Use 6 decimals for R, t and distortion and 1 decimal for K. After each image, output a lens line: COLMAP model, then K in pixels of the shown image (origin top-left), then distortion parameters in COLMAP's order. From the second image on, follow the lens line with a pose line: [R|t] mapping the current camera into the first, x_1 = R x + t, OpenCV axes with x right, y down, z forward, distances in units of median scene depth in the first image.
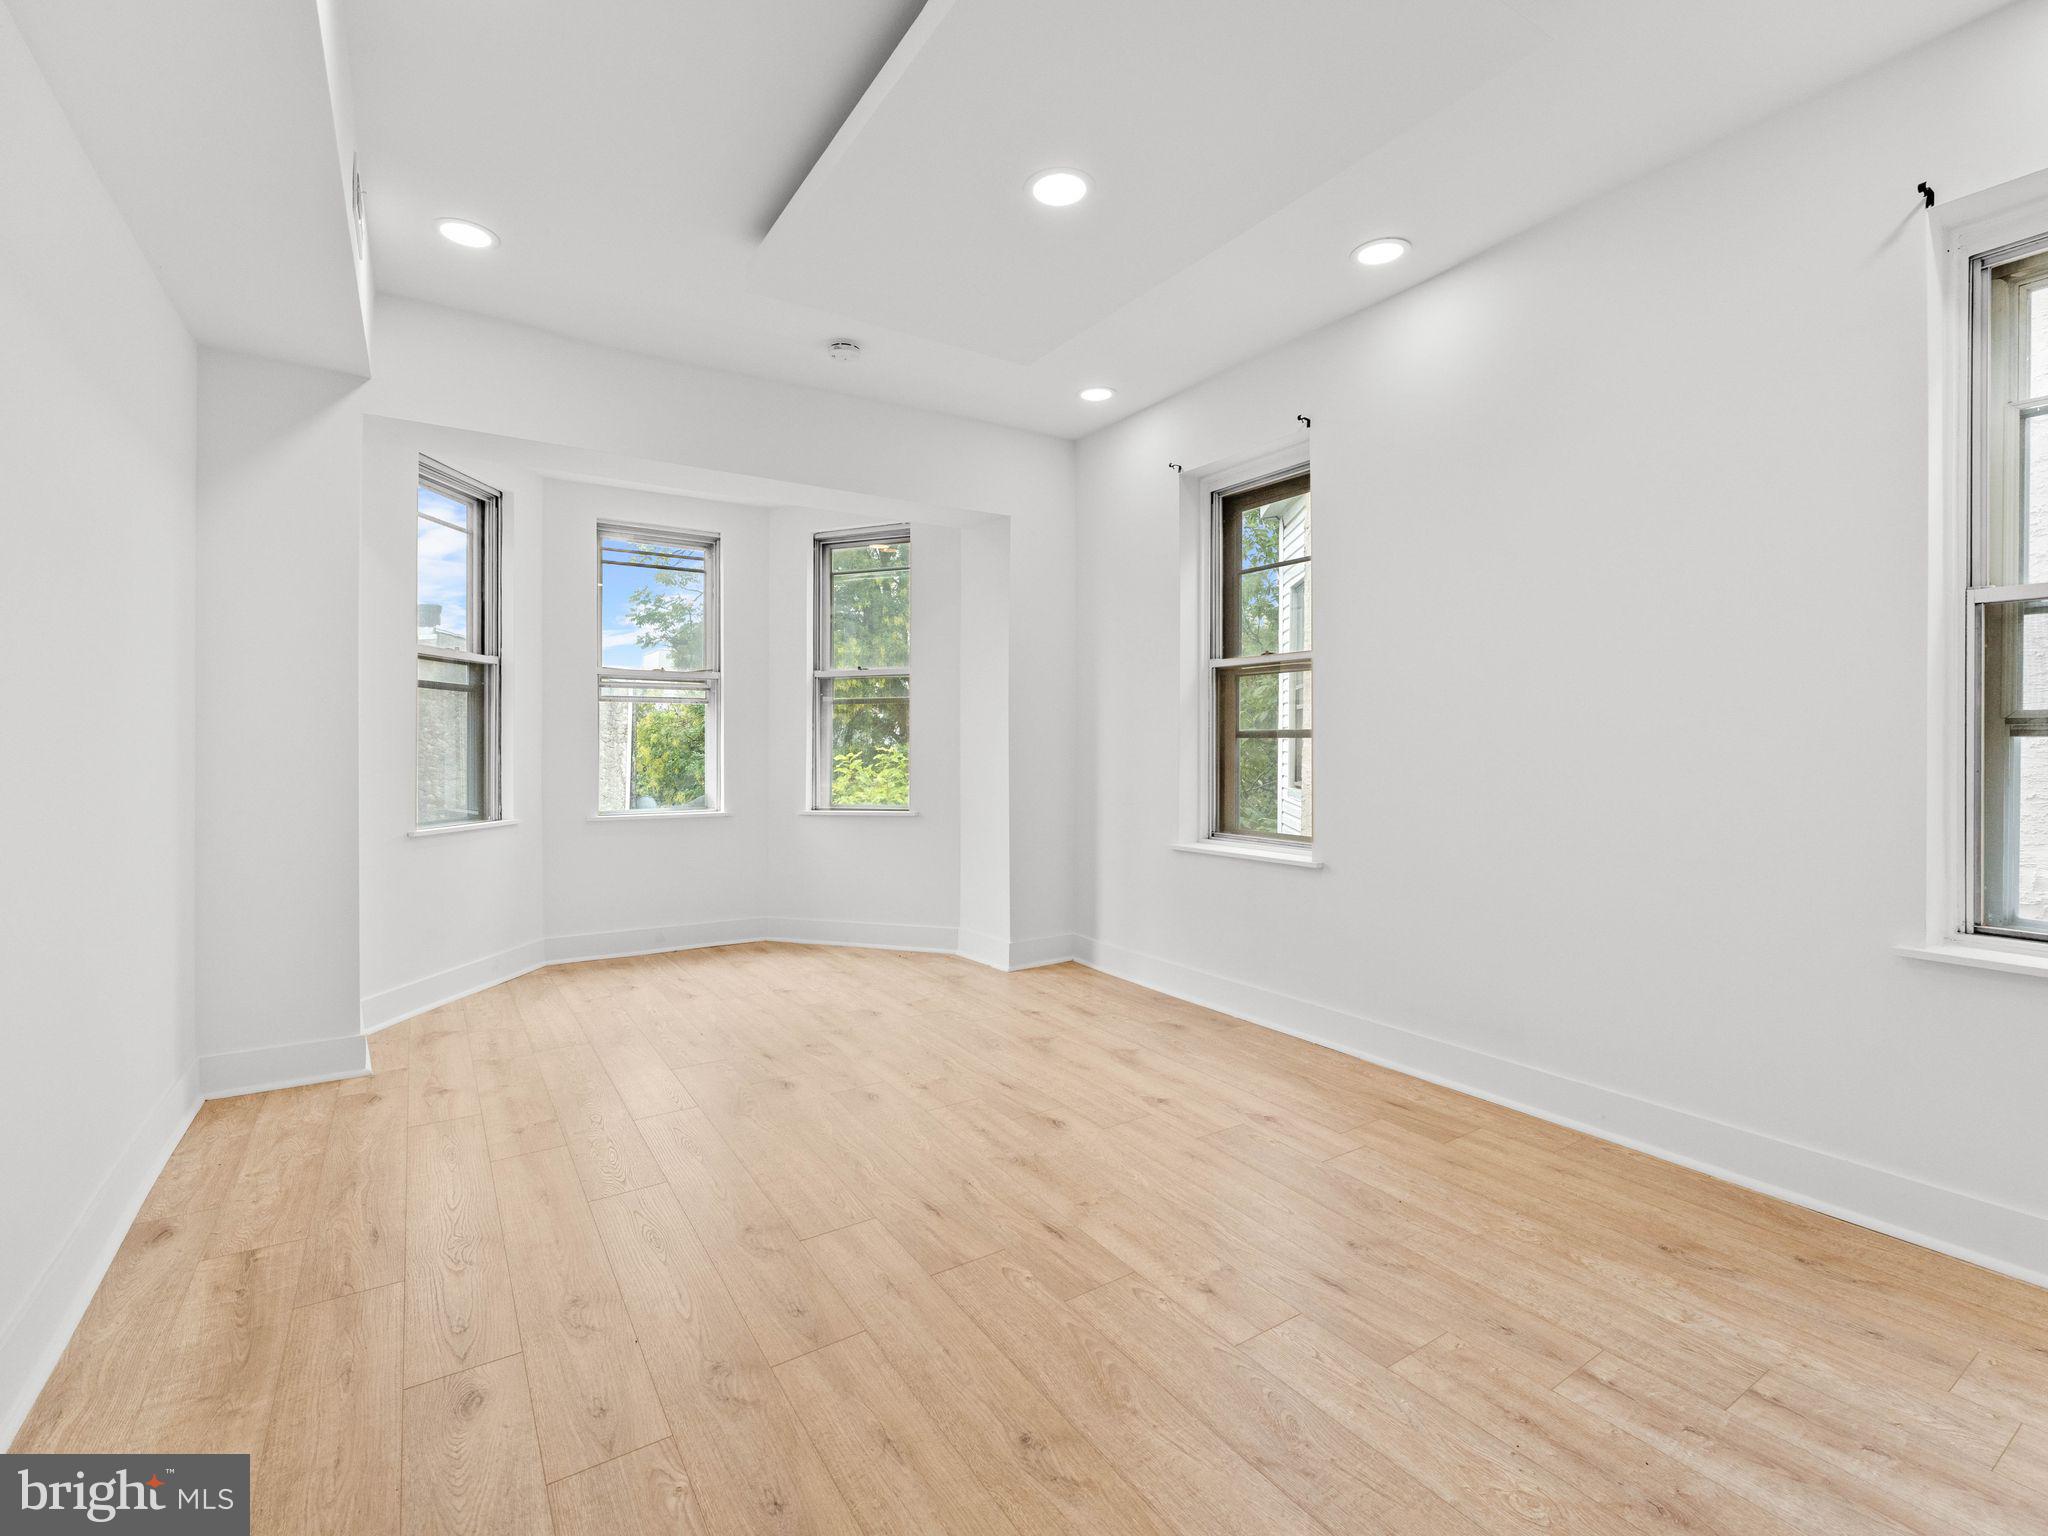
lens RADIAL K [[925.6, 0, 1032.0], [0, 925.6, 753.1], [0, 0, 1]] dist [-0.000026, -0.000115]
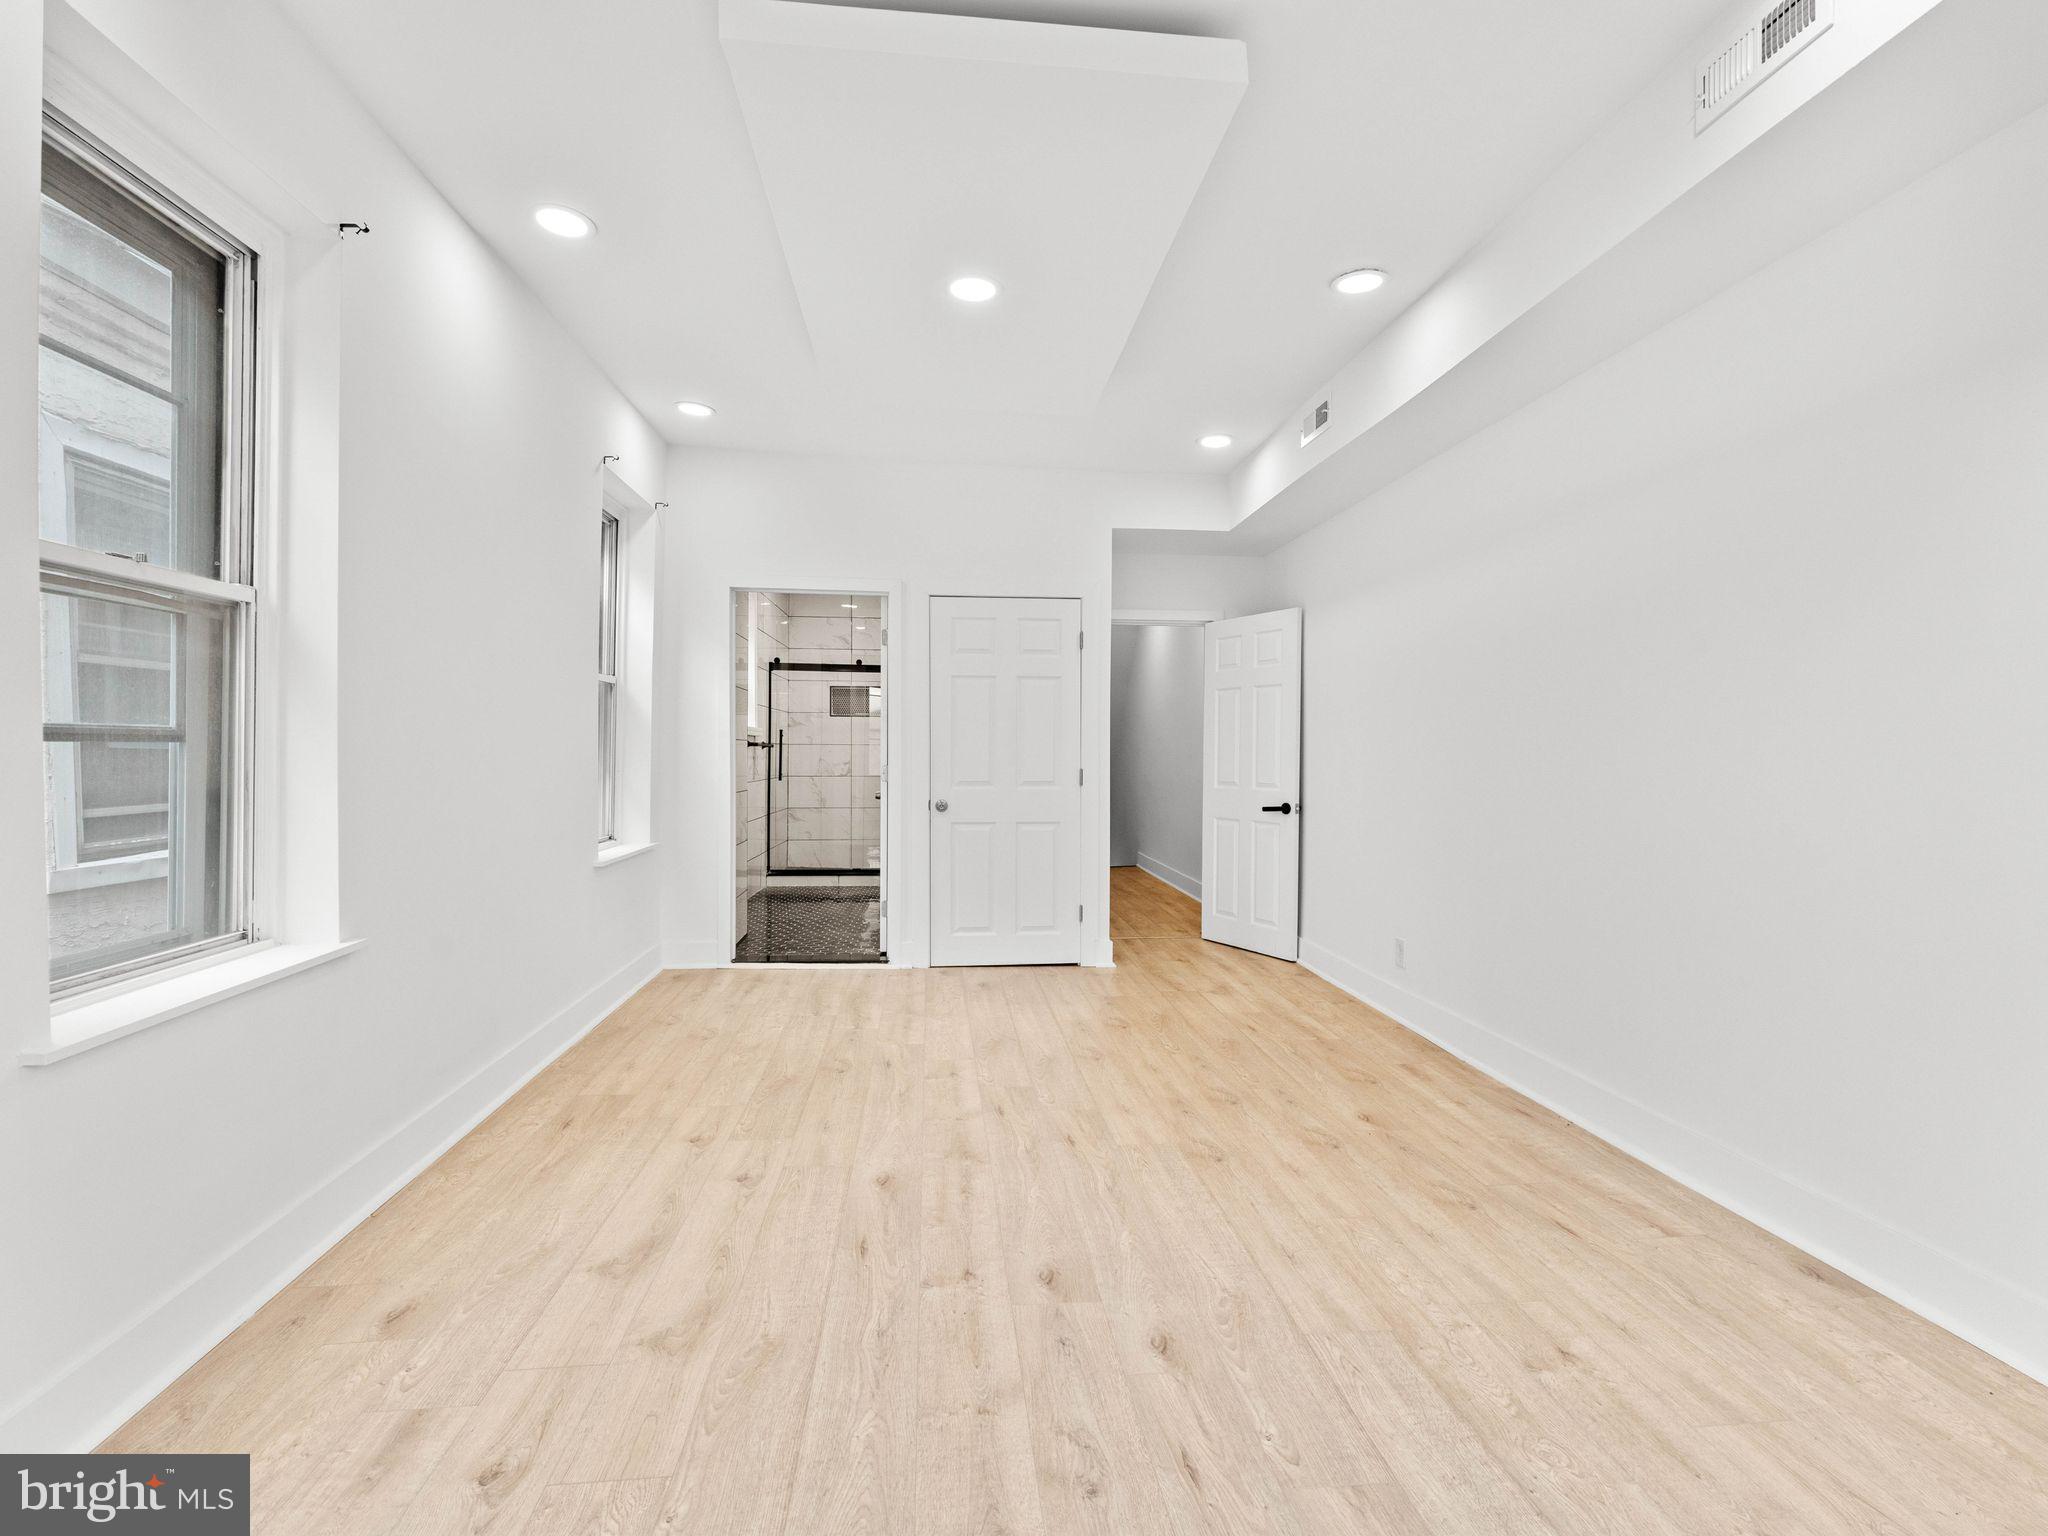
lens RADIAL K [[925.6, 0, 1028.3], [0, 925.6, 753.3], [0, 0, 1]] dist [-0.000026, -0.000115]
pose [[-0.885531, -0.011215, 0.464444, -0.523160], [-0.003911, 0.999853, 0.016686, -0.028646], [-0.464563, 0.012960, -0.885445, 1.778623]]
